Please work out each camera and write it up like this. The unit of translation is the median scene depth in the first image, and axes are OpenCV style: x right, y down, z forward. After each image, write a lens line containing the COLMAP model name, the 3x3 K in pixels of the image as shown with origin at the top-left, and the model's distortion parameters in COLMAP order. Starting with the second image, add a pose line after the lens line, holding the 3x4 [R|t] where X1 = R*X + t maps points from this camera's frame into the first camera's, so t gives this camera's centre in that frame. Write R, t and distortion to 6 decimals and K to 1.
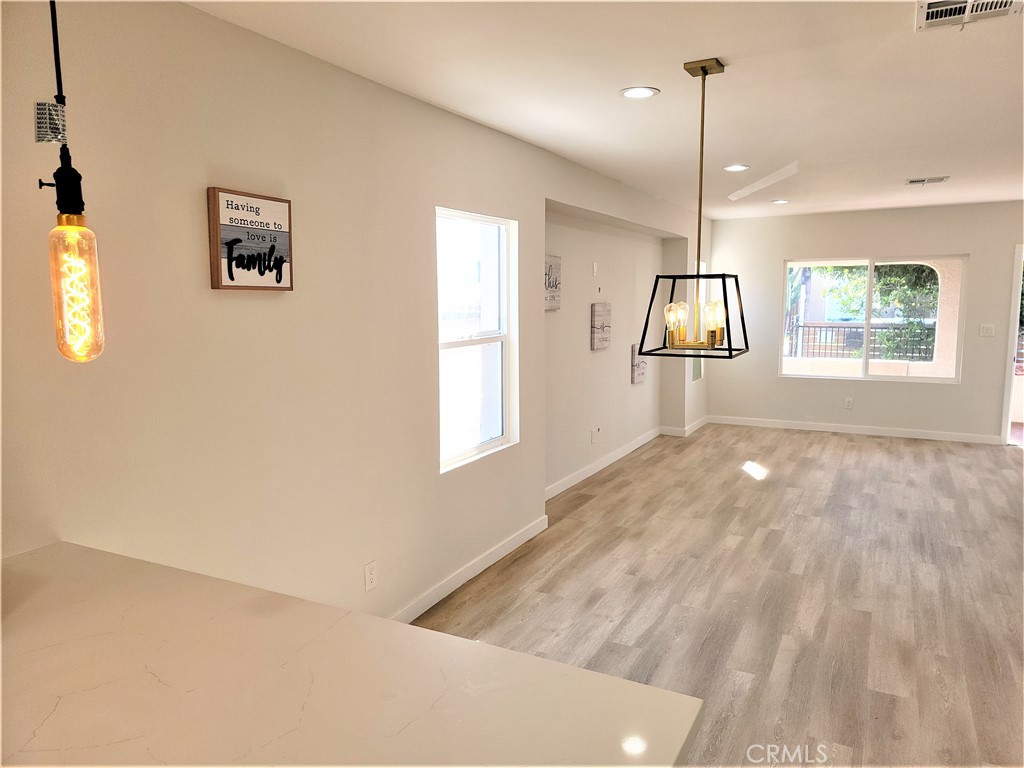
lens RADIAL K [[725.7, 0, 503.0], [0, 725.7, 381.3], [0, 0, 1]] dist [0.038288, -0.009138]
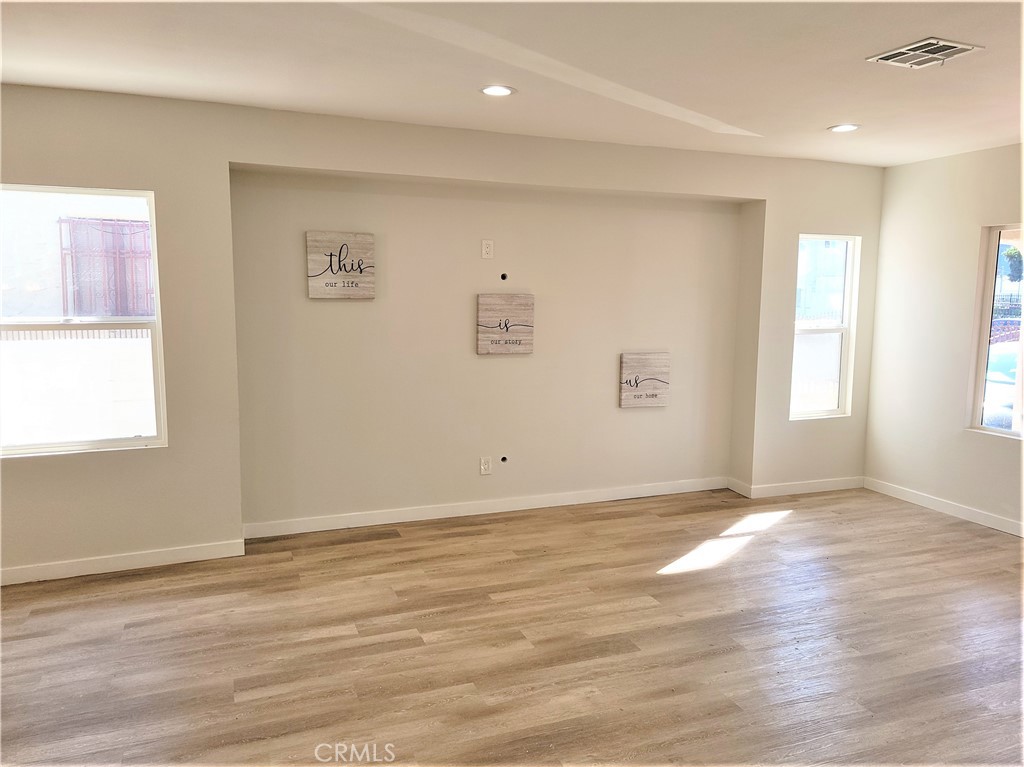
lens RADIAL K [[725.7, 0, 509.7], [0, 725.7, 383.9], [0, 0, 1]] dist [0.038288, -0.009138]
pose [[0.752432, 0.081687, -0.653585, 0.820730], [-0.084079, 0.996074, 0.027698, -0.045093], [0.653282, 0.034112, 0.756346, 0.547724]]
